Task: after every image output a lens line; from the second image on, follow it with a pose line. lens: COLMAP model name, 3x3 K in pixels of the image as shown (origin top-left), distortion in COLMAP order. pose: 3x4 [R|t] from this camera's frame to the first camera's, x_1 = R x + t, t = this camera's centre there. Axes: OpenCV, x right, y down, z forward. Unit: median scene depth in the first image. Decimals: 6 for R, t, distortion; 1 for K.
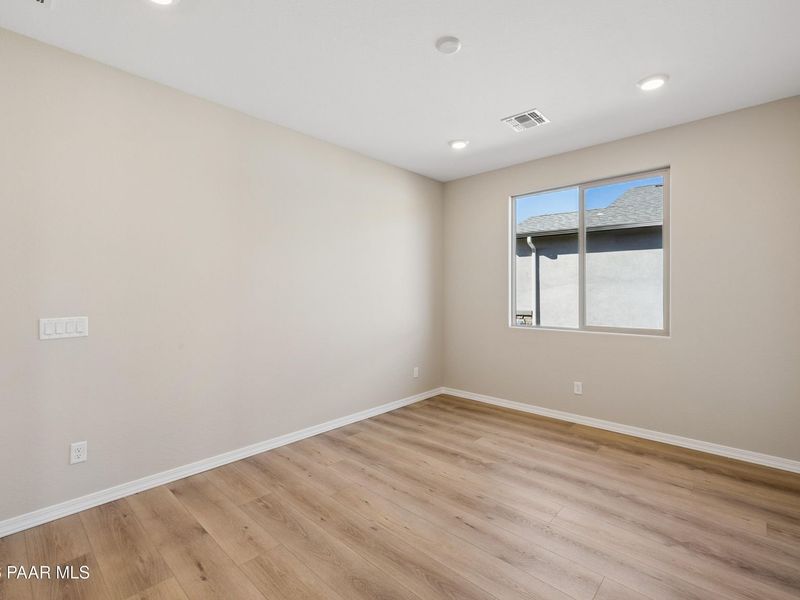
lens RADIAL K [[380.5, 0, 396.8], [0, 380.5, 300.2], [0, 0, 1]] dist [-0.000912, 0.000751]
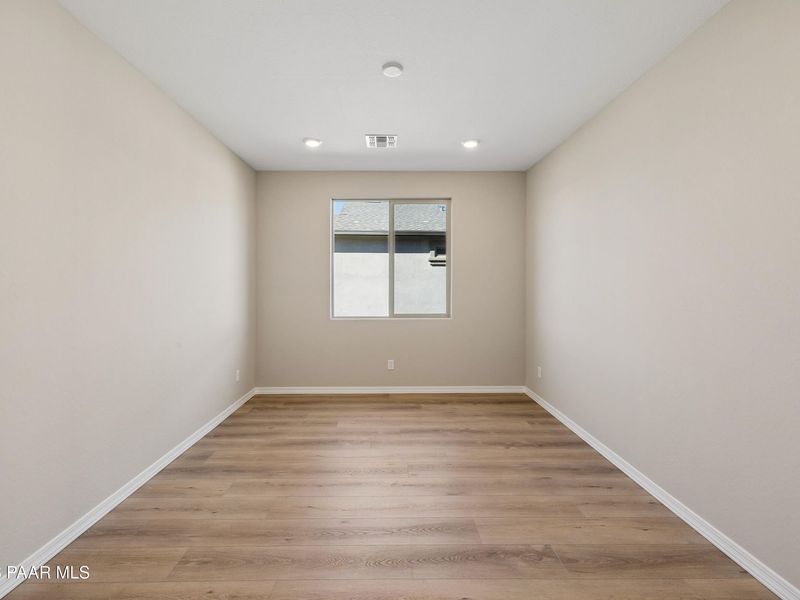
lens RADIAL K [[380.5, 0, 396.5], [0, 380.5, 296.8], [0, 0, 1]] dist [-0.000912, 0.000751]
pose [[0.716909, -0.019505, 0.696893, -0.417859], [0.015855, 0.999806, 0.011673, -0.003768], [-0.696986, 0.002681, 0.717080, 0.115375]]
